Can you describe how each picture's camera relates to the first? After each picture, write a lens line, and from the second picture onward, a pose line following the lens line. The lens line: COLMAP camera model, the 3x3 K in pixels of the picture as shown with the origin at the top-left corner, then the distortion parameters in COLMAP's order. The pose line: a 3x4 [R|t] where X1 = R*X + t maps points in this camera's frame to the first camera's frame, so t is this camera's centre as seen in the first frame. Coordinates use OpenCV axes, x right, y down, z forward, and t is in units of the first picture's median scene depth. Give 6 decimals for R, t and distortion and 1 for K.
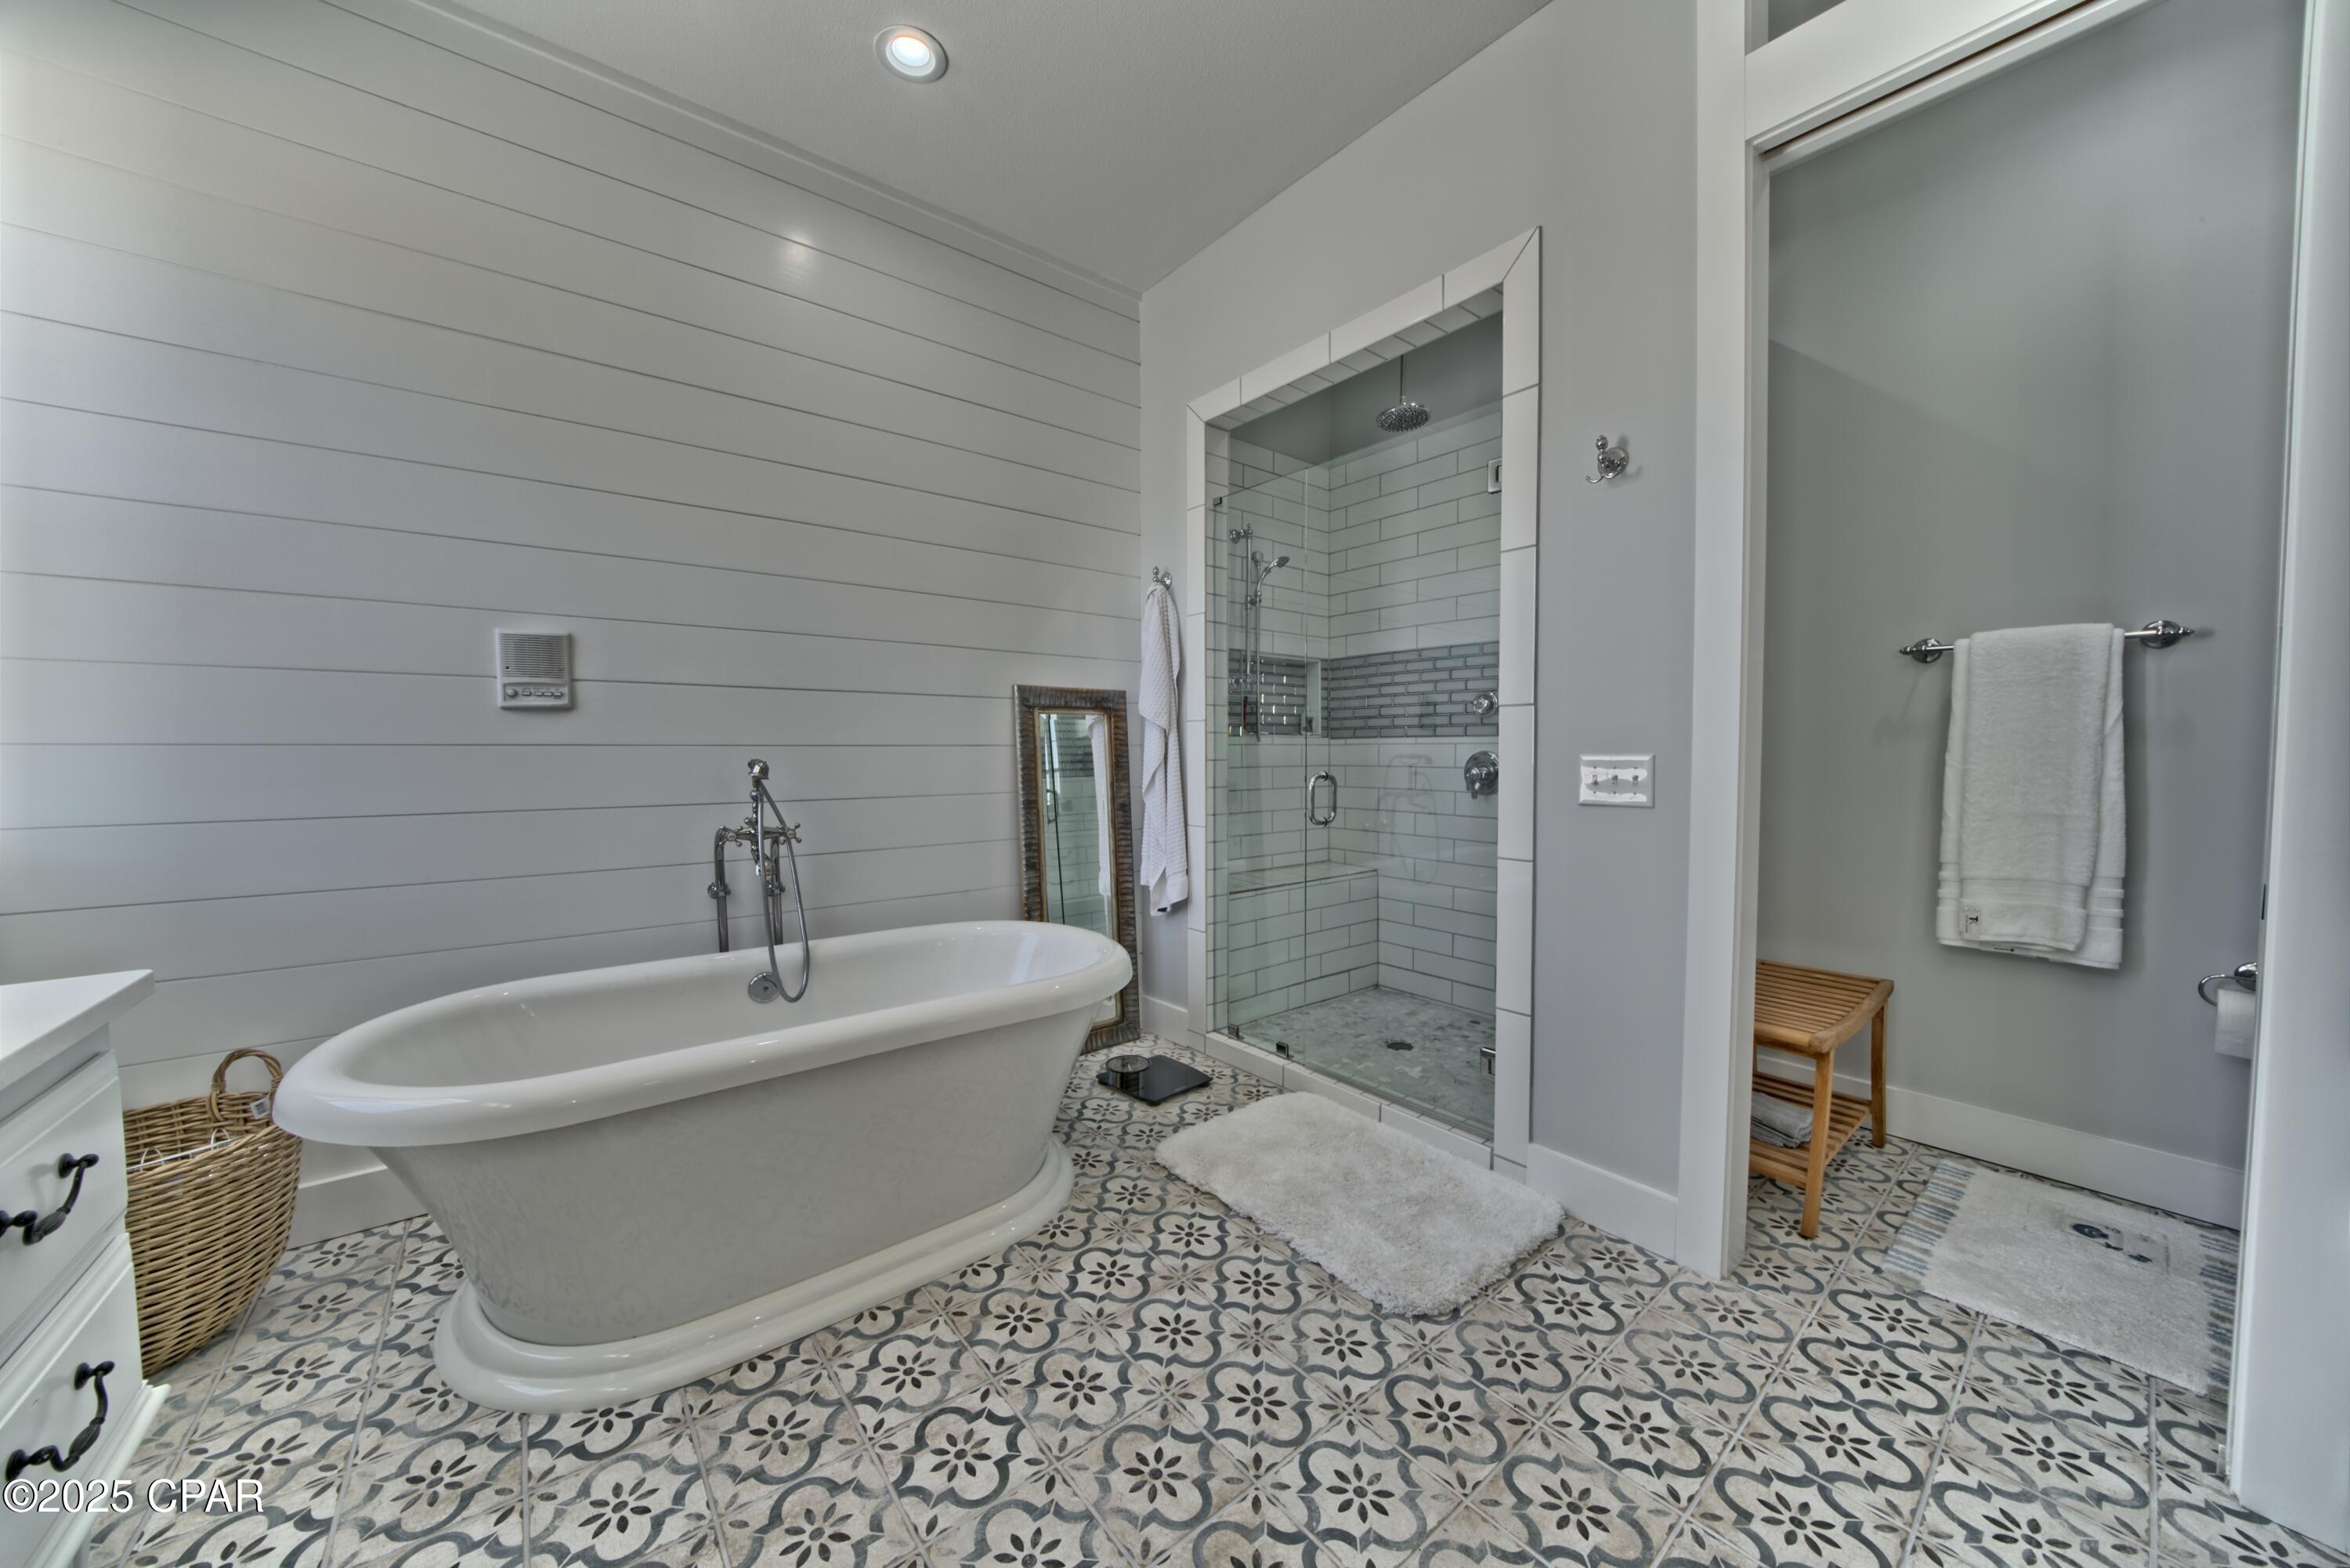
lens RADIAL K [[810.4, 0, 1173.1], [0, 810.4, 784.8], [0, 0, 1]] dist [-0.019009, 0.000259]
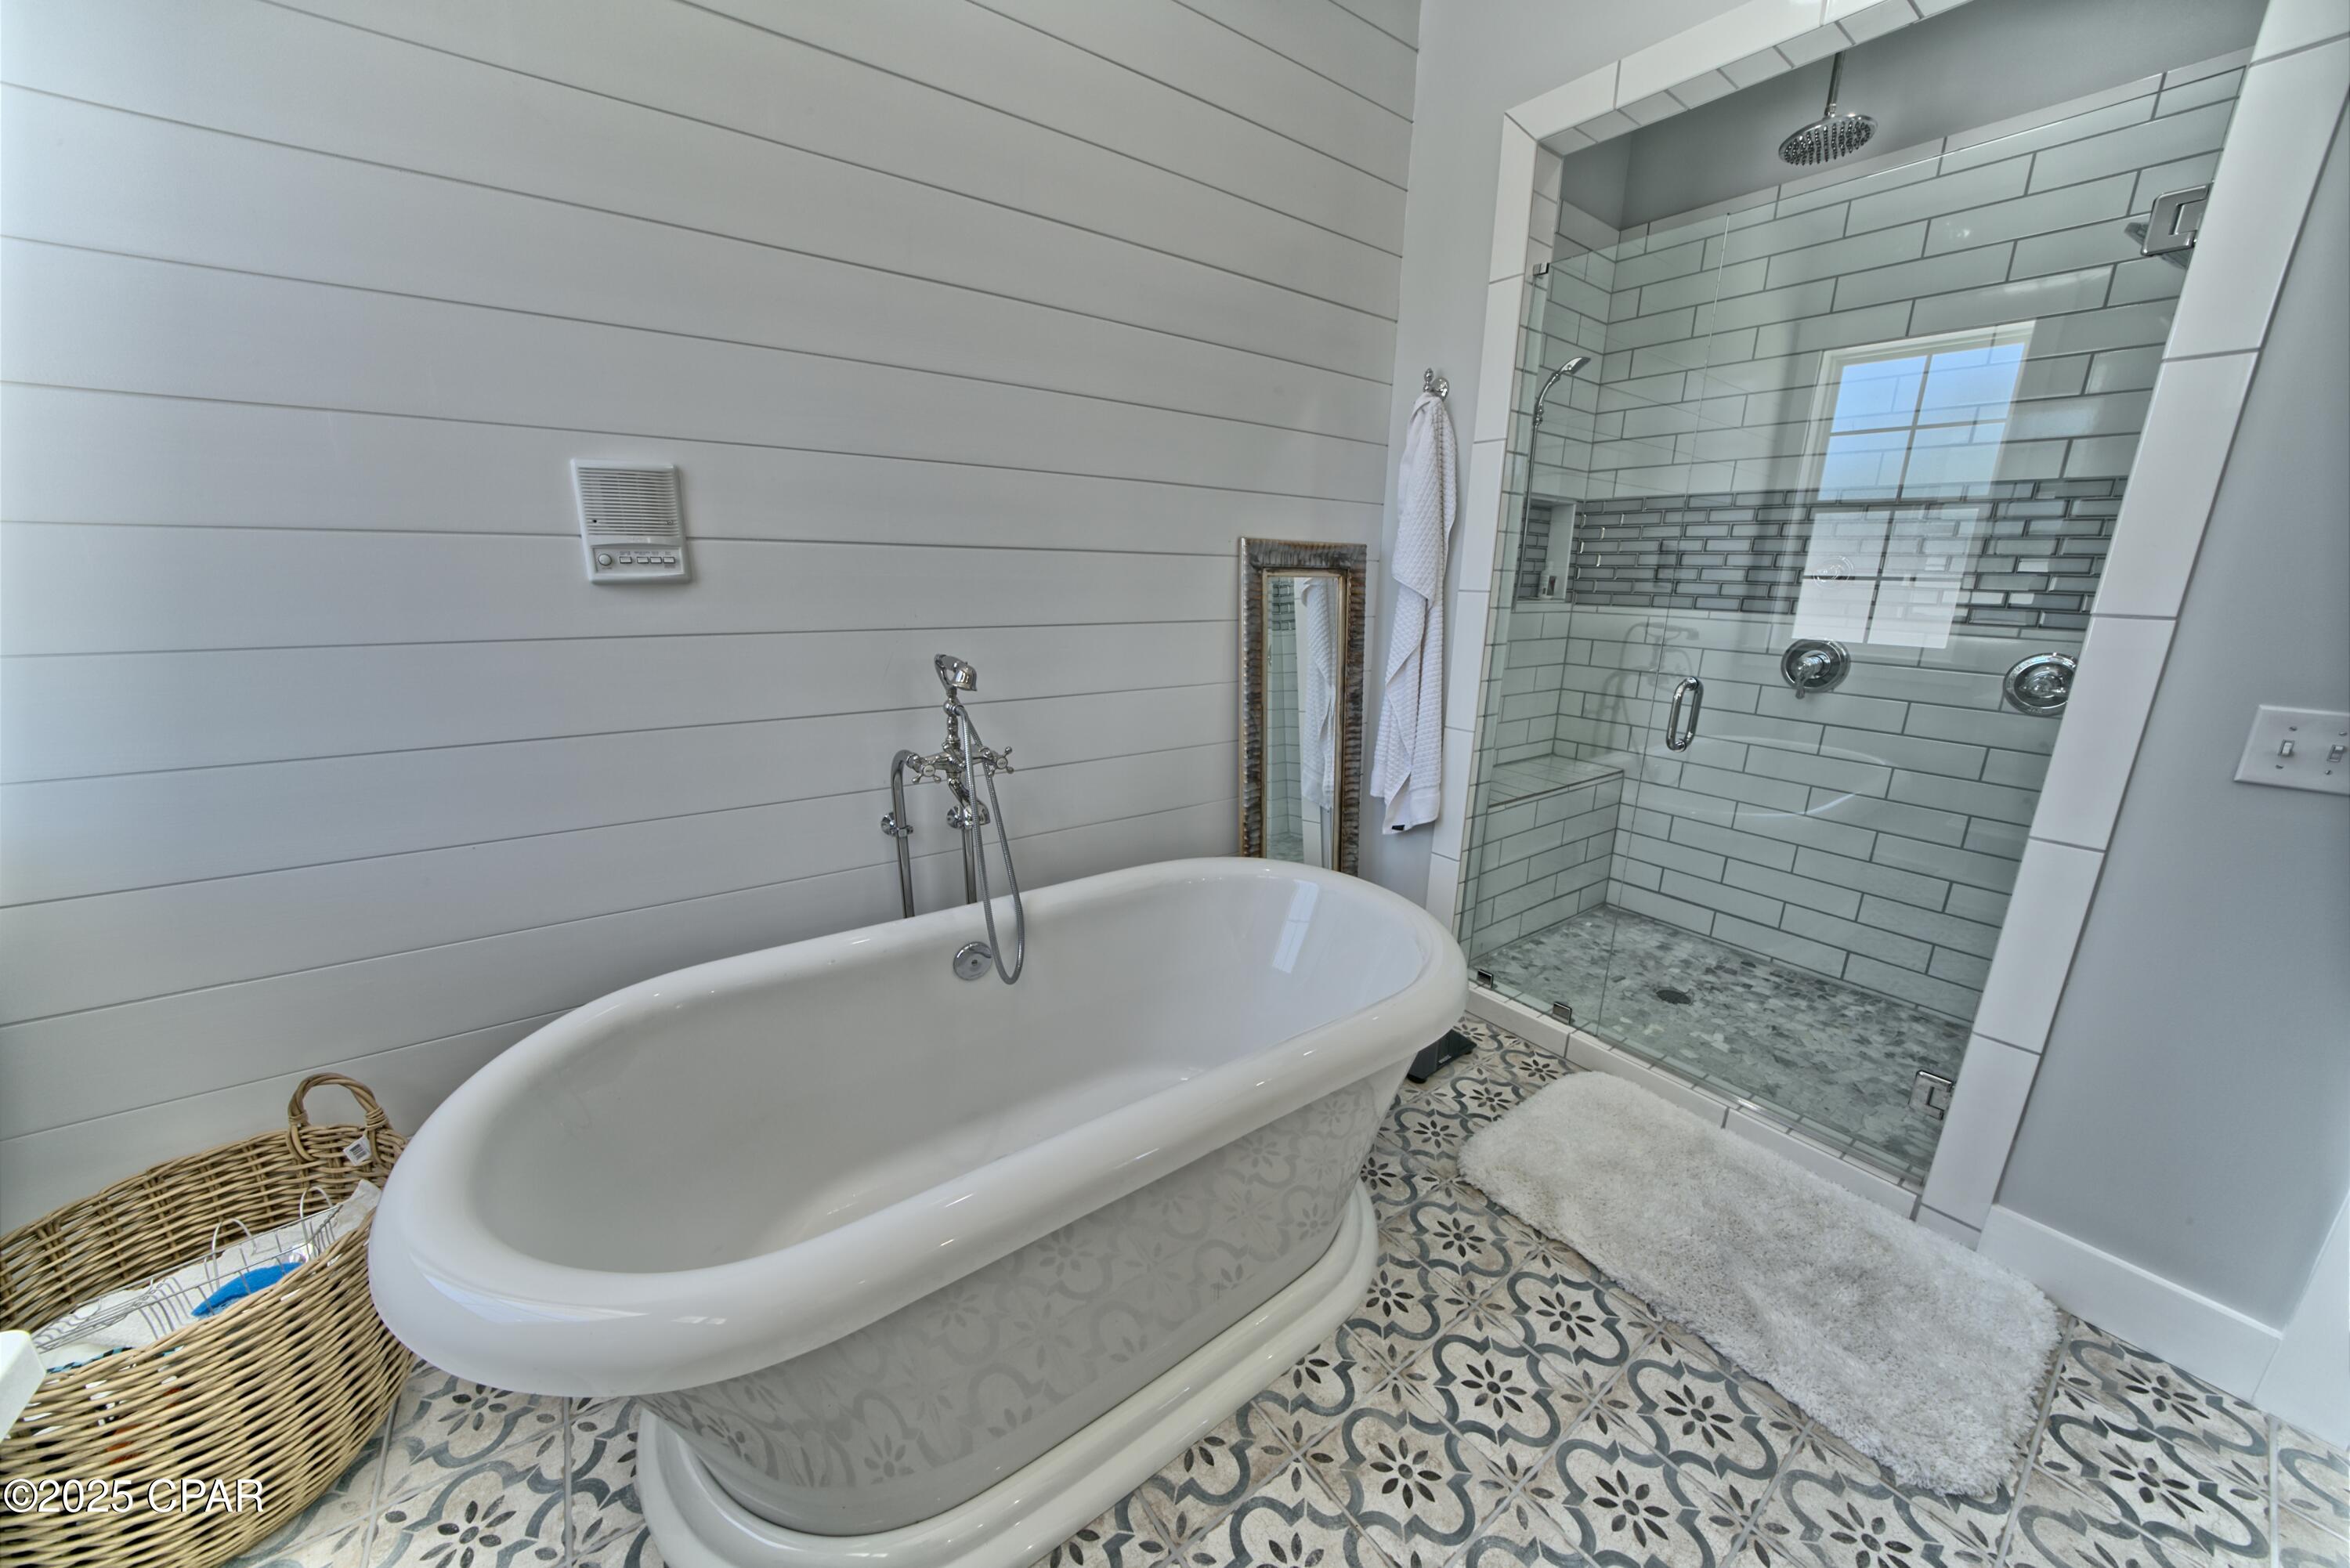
lens RADIAL K [[810.4, 0, 1179.5], [0, 810.4, 787.1], [0, 0, 1]] dist [-0.019009, 0.000259]
pose [[0.998684, 0.032073, -0.040010, -0.247626], [-0.022780, 0.976527, 0.214187, -0.066467], [0.045940, -0.212994, 0.975973, 0.257301]]
